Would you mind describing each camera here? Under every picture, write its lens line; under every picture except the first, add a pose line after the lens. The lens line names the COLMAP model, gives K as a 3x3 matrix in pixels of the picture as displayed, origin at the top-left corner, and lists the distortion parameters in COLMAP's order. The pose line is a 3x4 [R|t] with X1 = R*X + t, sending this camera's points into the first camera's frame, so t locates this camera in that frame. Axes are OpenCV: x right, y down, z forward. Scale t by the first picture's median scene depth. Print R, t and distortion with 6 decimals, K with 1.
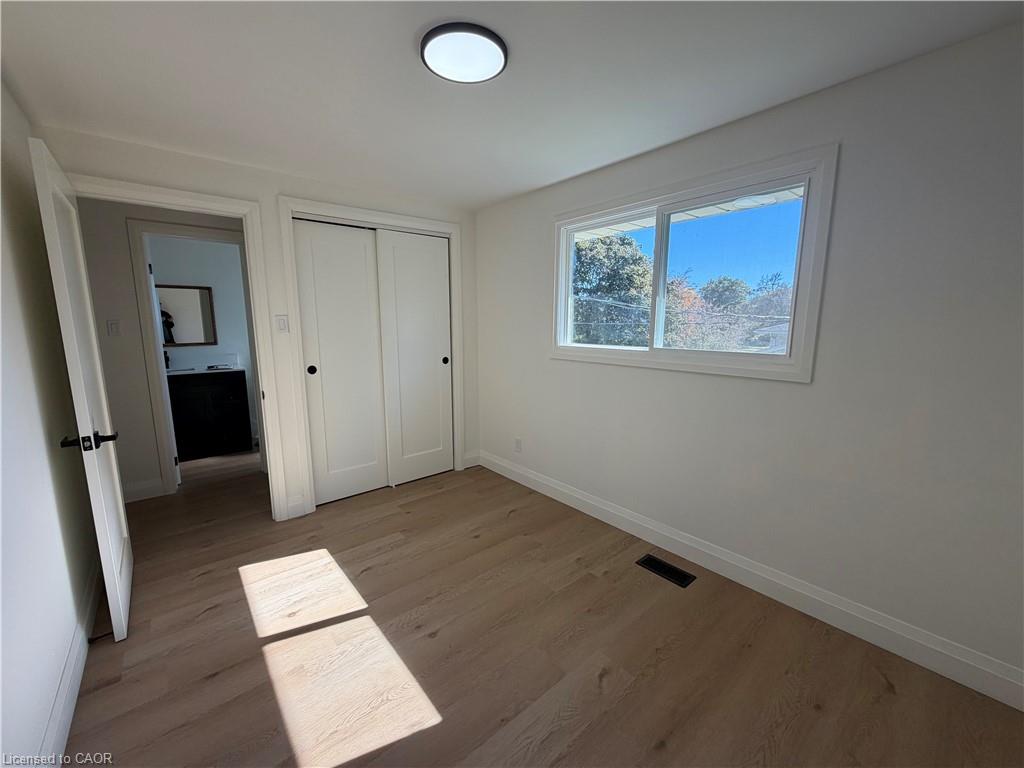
lens RADIAL K [[407.9, 0, 509.5], [0, 407.9, 384.5], [0, 0, 1]] dist [0.002657, 0.000435]
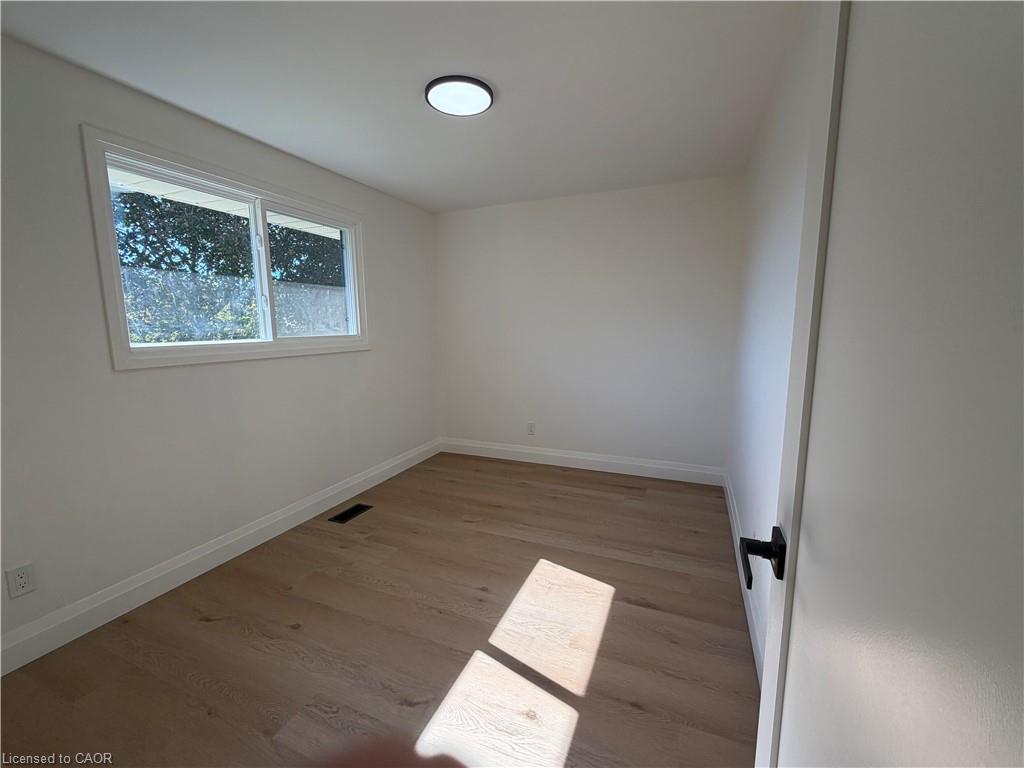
lens RADIAL K [[407.9, 0, 509.5], [0, 407.9, 384.5], [0, 0, 1]] dist [0.002657, 0.000435]
pose [[-0.437925, -0.128795, 0.889738, -1.068313], [0.145620, 0.966453, 0.211574, -0.142245], [-0.887140, 0.222217, -0.404478, 1.189263]]
